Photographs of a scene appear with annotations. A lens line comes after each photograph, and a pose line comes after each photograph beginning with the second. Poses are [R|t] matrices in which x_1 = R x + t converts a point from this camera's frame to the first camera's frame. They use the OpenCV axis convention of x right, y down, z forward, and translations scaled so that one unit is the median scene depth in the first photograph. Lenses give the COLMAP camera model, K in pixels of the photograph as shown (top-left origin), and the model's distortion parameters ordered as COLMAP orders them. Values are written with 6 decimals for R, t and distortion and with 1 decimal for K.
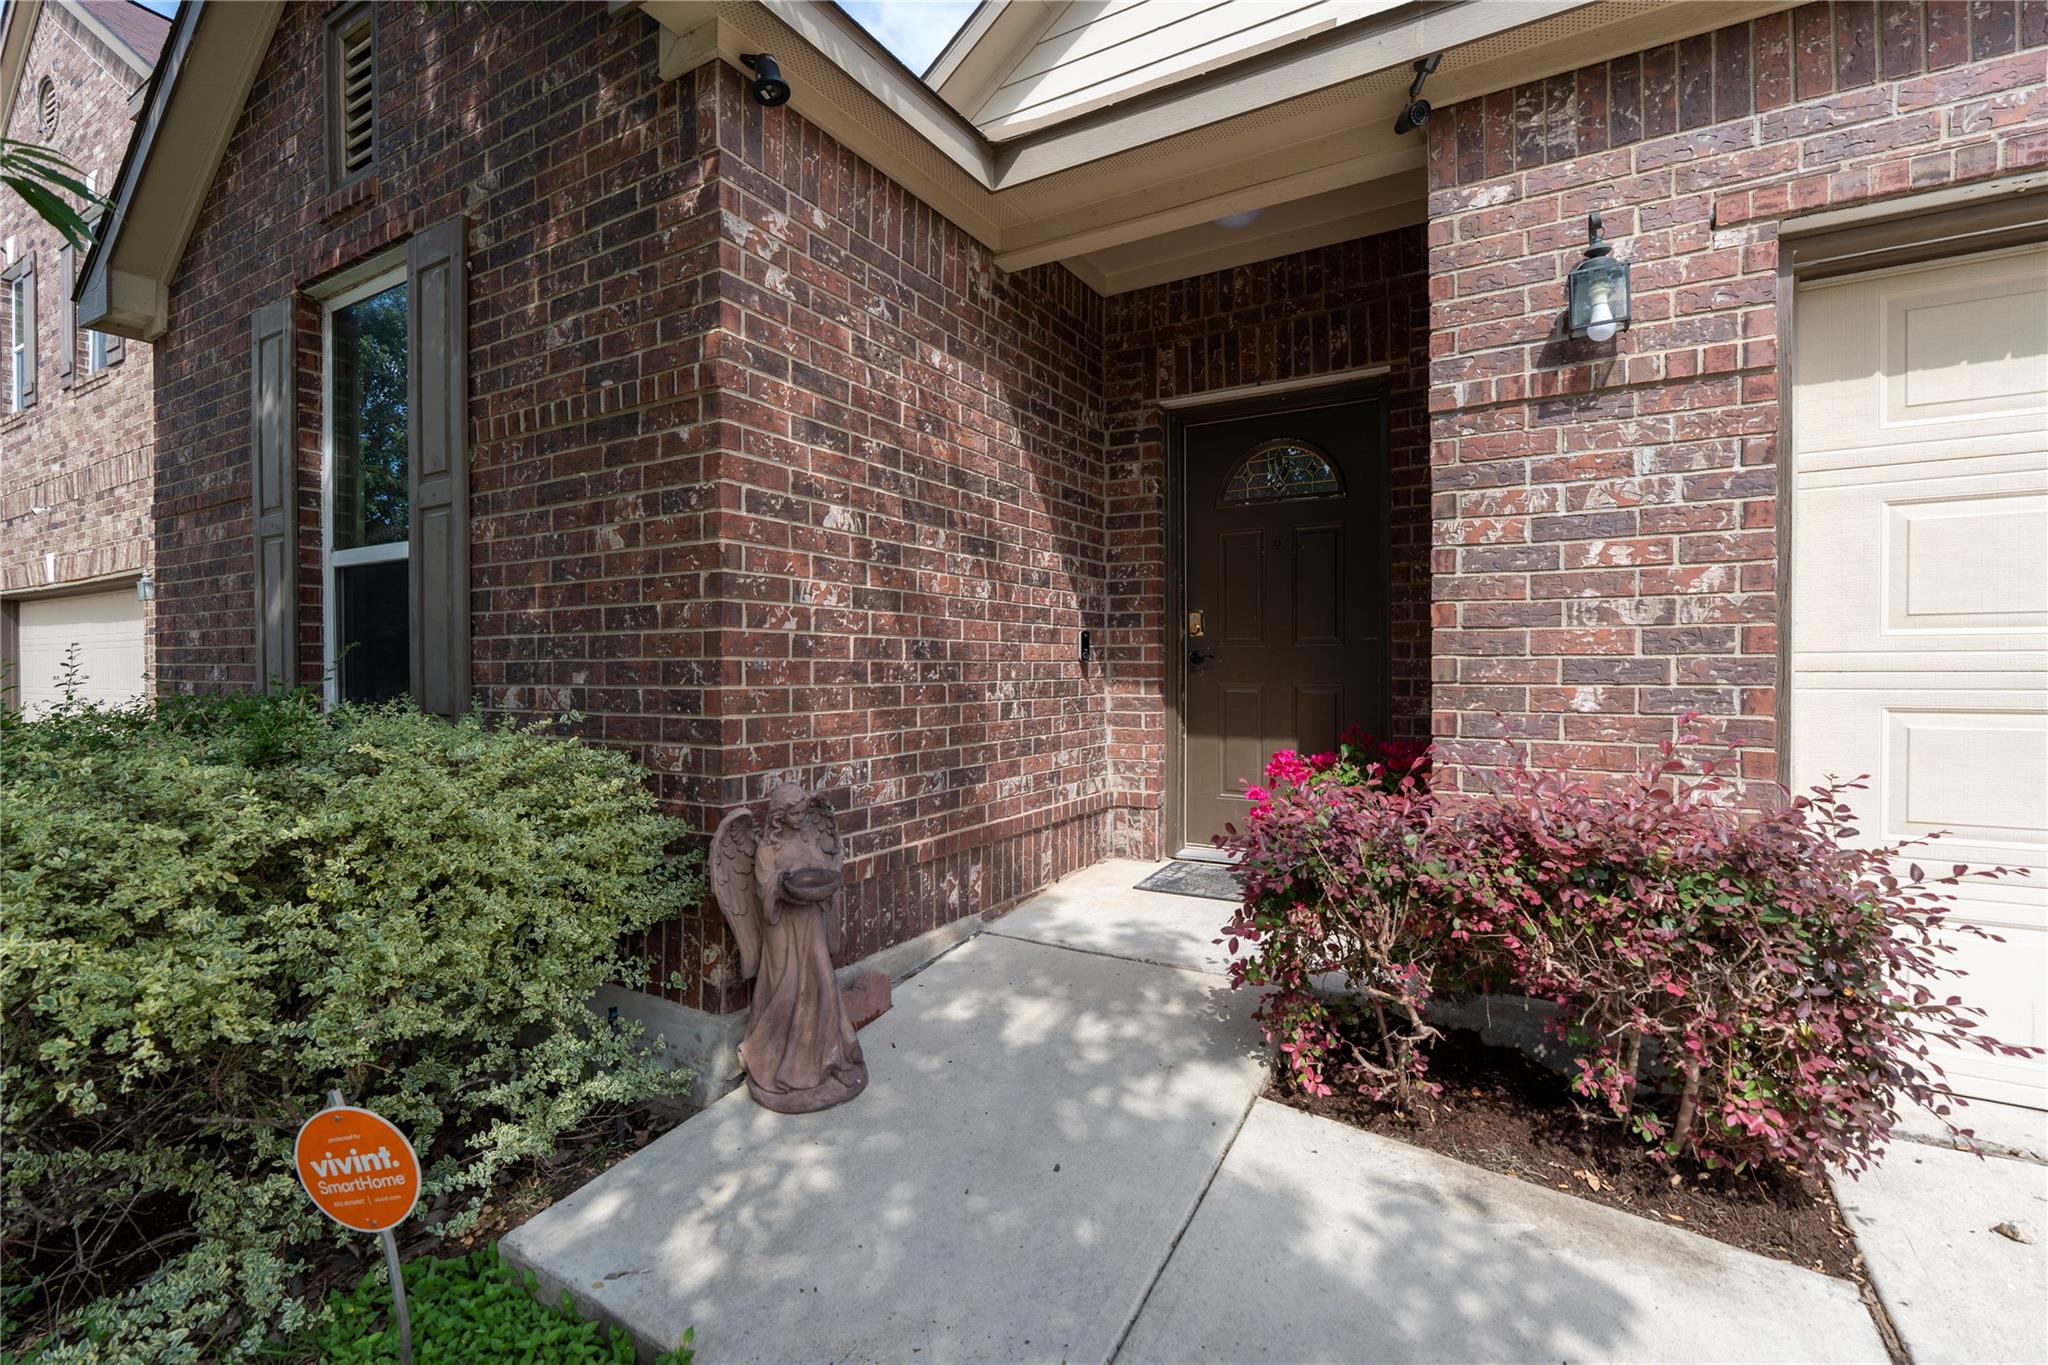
lens RADIAL K [[942.7, 0, 1023.7], [0, 942.7, 674.4], [0, 0, 1]] dist [-0.002078, 0.000855]
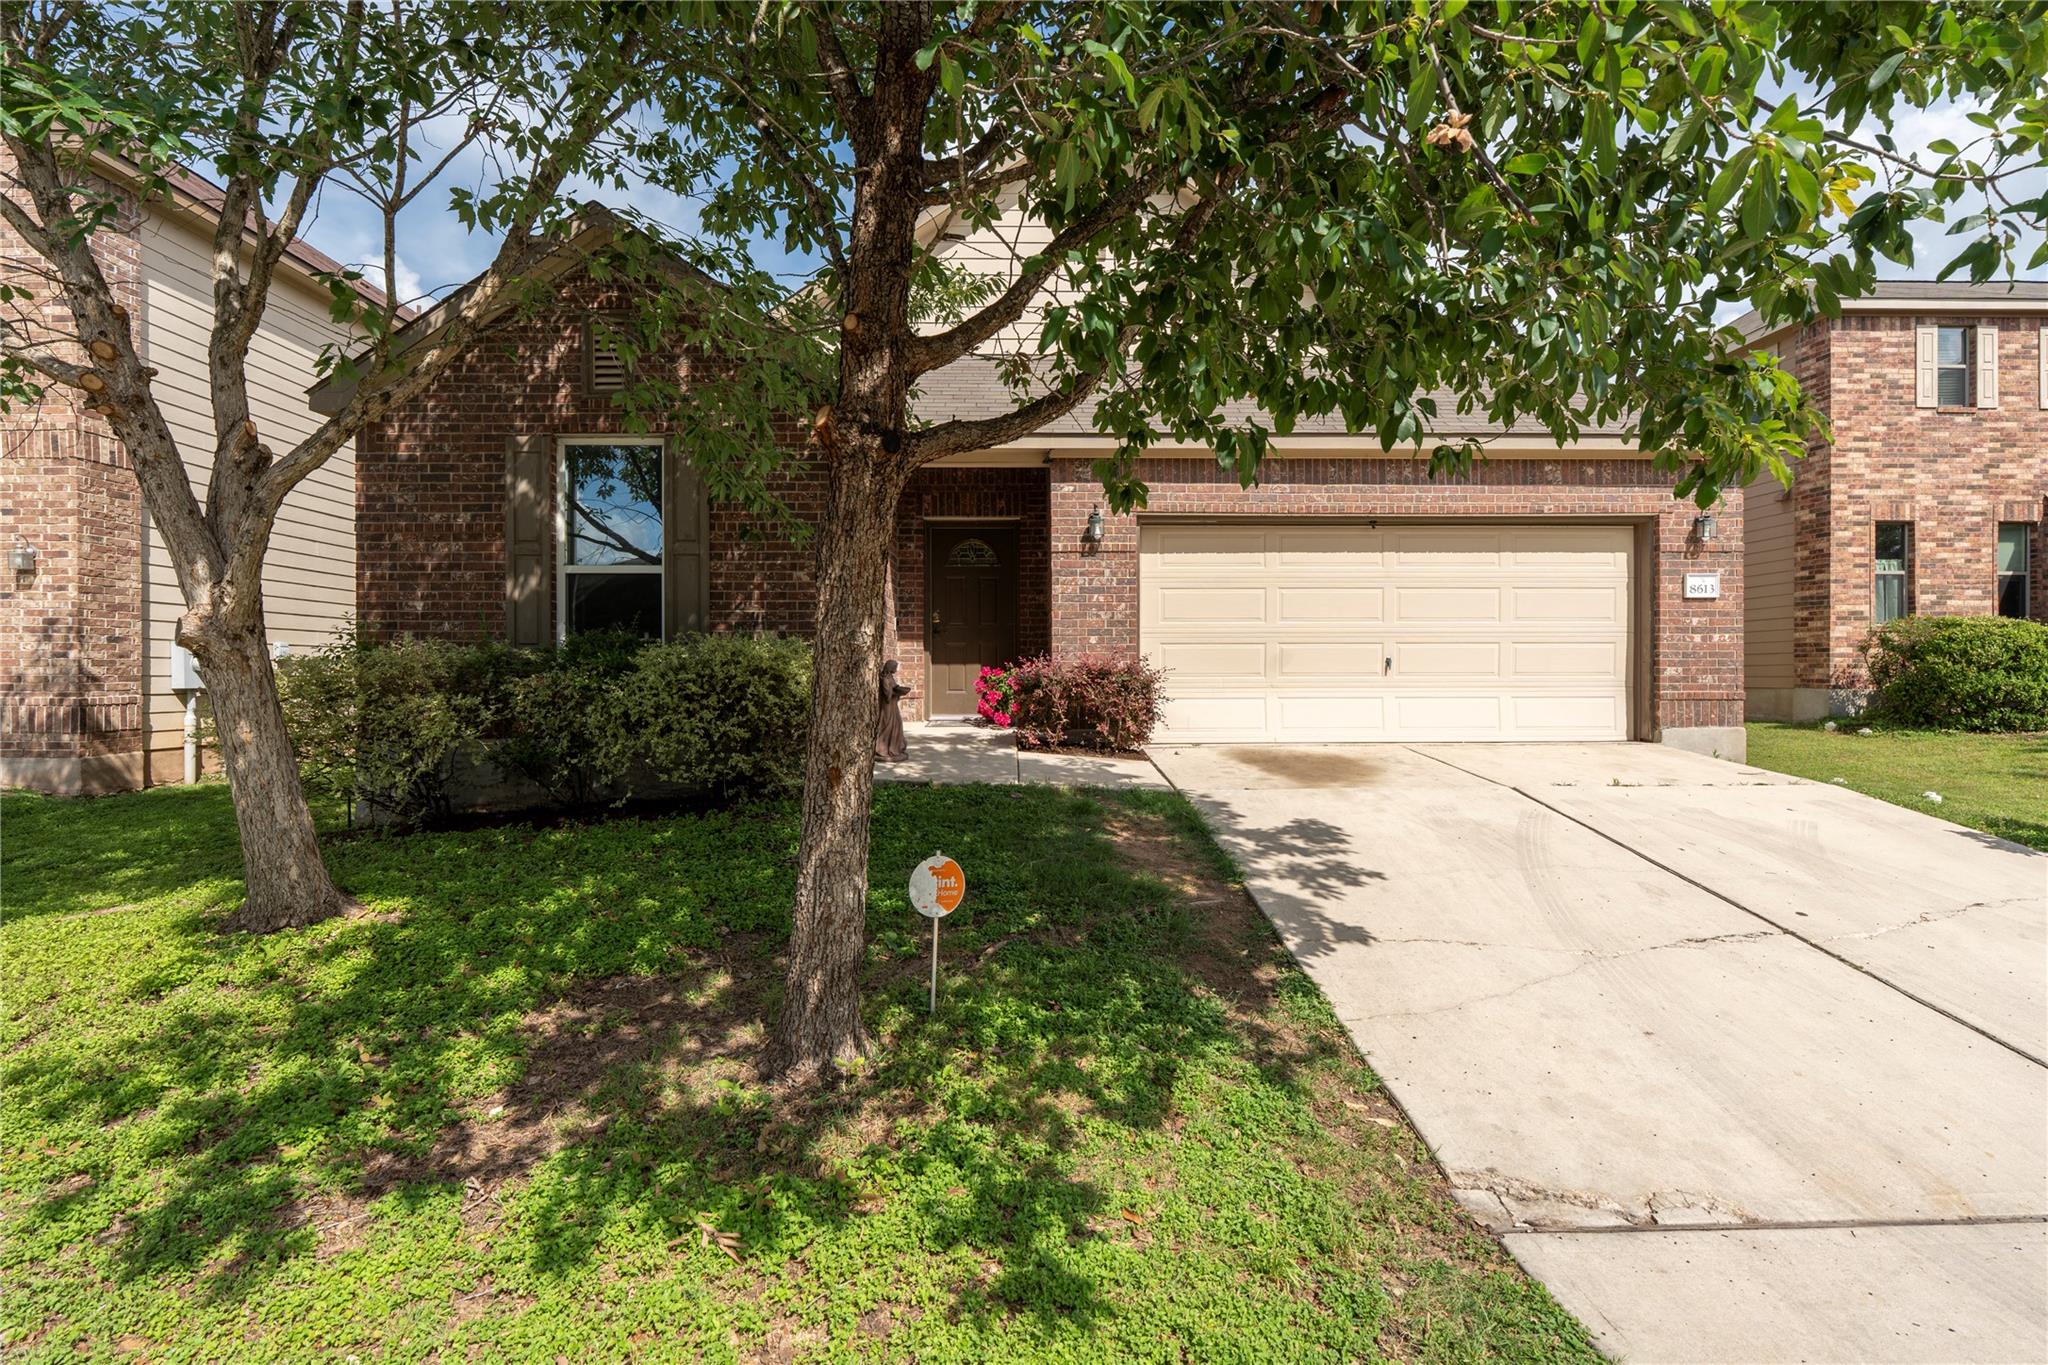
lens RADIAL K [[942.7, 0, 1023.7], [0, 942.7, 674.4], [0, 0, 1]] dist [-0.002078, 0.000855]
pose [[0.858938, 0.001158, 0.512079, -1.425275], [0.000984, 0.999992, -0.003911, 0.169699], [-0.512079, 0.003863, 0.858930, -1.883609]]
